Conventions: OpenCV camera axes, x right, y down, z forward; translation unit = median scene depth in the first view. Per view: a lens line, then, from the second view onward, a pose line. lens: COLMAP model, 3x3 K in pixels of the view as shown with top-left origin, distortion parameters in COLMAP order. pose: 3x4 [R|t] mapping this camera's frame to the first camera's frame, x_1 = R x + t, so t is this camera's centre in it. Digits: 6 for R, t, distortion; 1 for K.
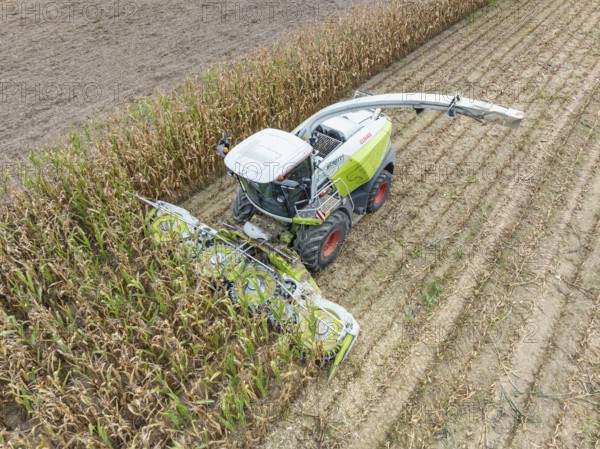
lens RADIAL K [[242.4, 0, 299.5], [0, 242.4, 224.8], [0, 0, 1]] dist [0.000819, 0.000371]
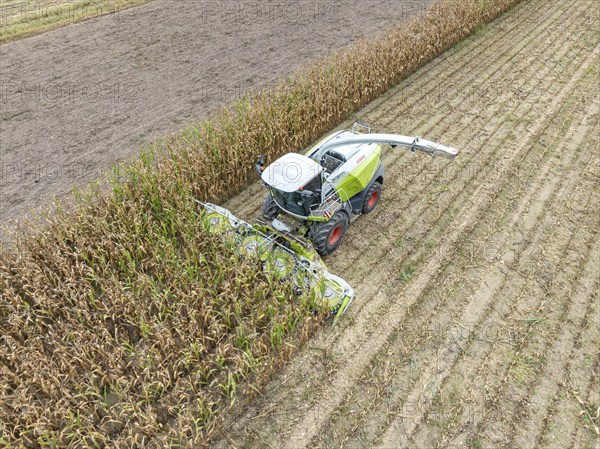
lens RADIAL K [[242.4, 0, 300.2], [0, 242.4, 223.1], [0, 0, 1]] dist [0.000819, 0.000371]
pose [[0.999777, 0.010864, -0.018136, -0.037500], [-0.011075, 0.999872, -0.011564, 0.022530], [0.018008, 0.011763, 0.999769, -0.333223]]
